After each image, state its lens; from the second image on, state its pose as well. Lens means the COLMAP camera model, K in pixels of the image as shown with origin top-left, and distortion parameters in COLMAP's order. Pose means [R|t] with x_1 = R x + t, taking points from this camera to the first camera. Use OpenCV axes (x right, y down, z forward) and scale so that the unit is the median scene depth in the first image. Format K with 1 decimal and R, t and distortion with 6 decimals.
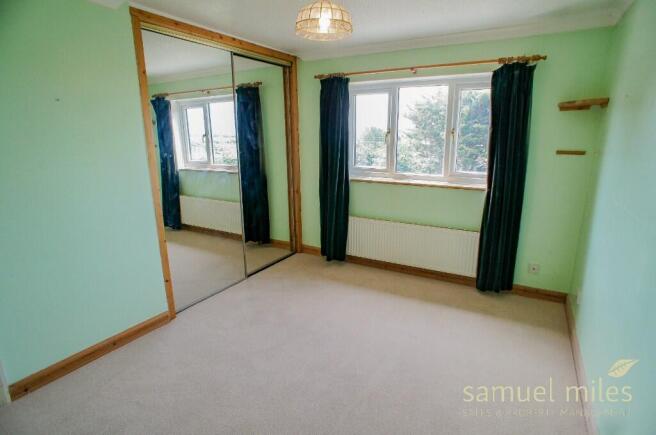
lens RADIAL K [[351.7, 0, 329.2], [0, 351.7, 214.7], [0, 0, 1]] dist [-0.005213, 0.002241]
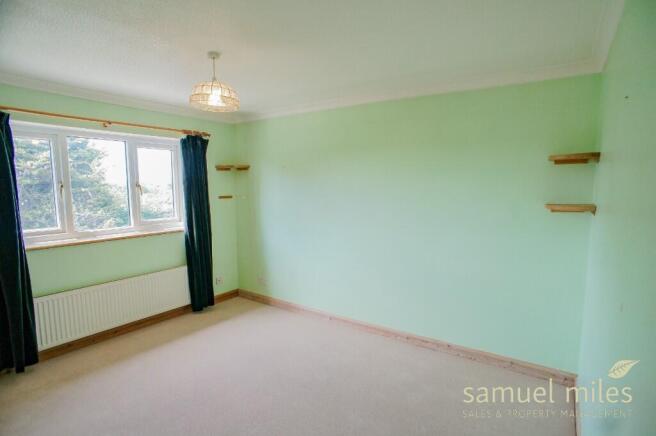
lens RADIAL K [[351.7, 0, 327.8], [0, 351.7, 219.2], [0, 0, 1]] dist [-0.005213, 0.002241]
pose [[0.093126, -0.104626, 0.990142, -0.690835], [0.225305, 0.970882, 0.081400, -0.091658], [-0.969827, 0.215503, 0.113987, 0.344784]]
